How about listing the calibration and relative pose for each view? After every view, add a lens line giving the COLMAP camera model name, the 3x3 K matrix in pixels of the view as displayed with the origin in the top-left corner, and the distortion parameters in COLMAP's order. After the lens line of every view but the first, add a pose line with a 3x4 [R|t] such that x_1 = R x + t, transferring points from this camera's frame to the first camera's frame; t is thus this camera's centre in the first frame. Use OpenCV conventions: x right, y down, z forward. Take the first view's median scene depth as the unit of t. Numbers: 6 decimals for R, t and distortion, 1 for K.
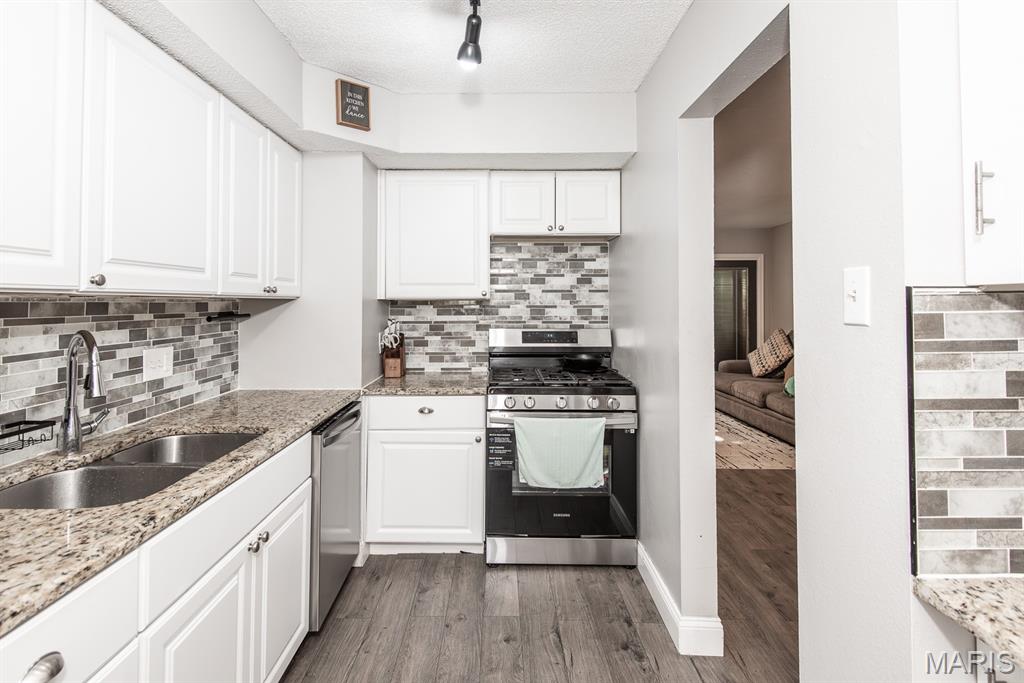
lens RADIAL K [[501.8, 0, 497.4], [0, 501.8, 291.5], [0, 0, 1]] dist [0.004627, -0.001049]
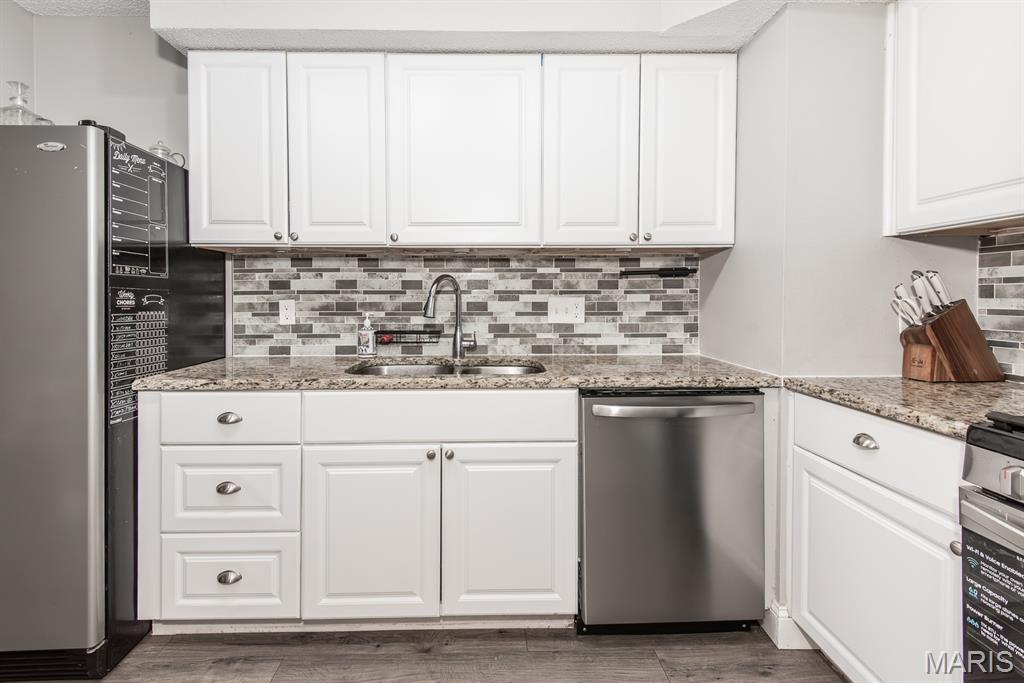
lens RADIAL K [[487.4, 0, 498.4], [0, 487.4, 299.5], [0, 0, 1]] dist [0.025293, -0.000299]
pose [[0.034890, 0.007827, -0.999360, 0.362717], [0.024962, 0.999651, 0.008701, 0.082254], [0.999079, -0.025249, 0.034683, 0.634409]]
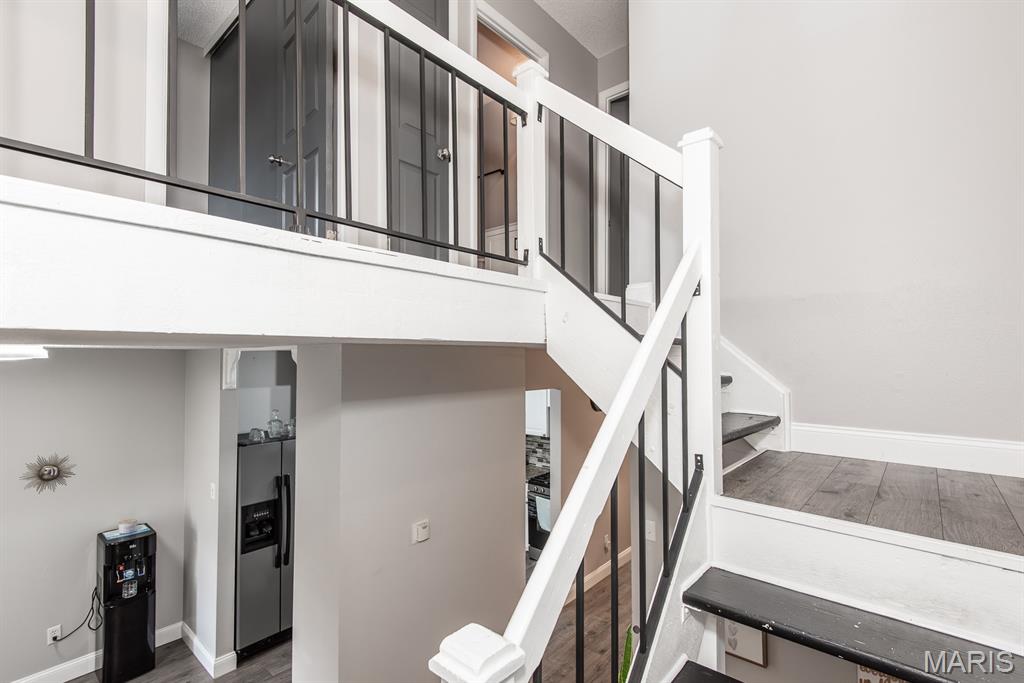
lens RADIAL K [[463.4, 0, 514.8], [0, 463.4, 344.6], [0, 0, 1]] dist [0.001040, -0.000032]
pose [[0.756346, -0.014149, -0.654019, 1.342610], [0.015633, 0.999871, -0.003553, -0.429432], [0.653985, -0.007537, 0.756470, -0.644534]]
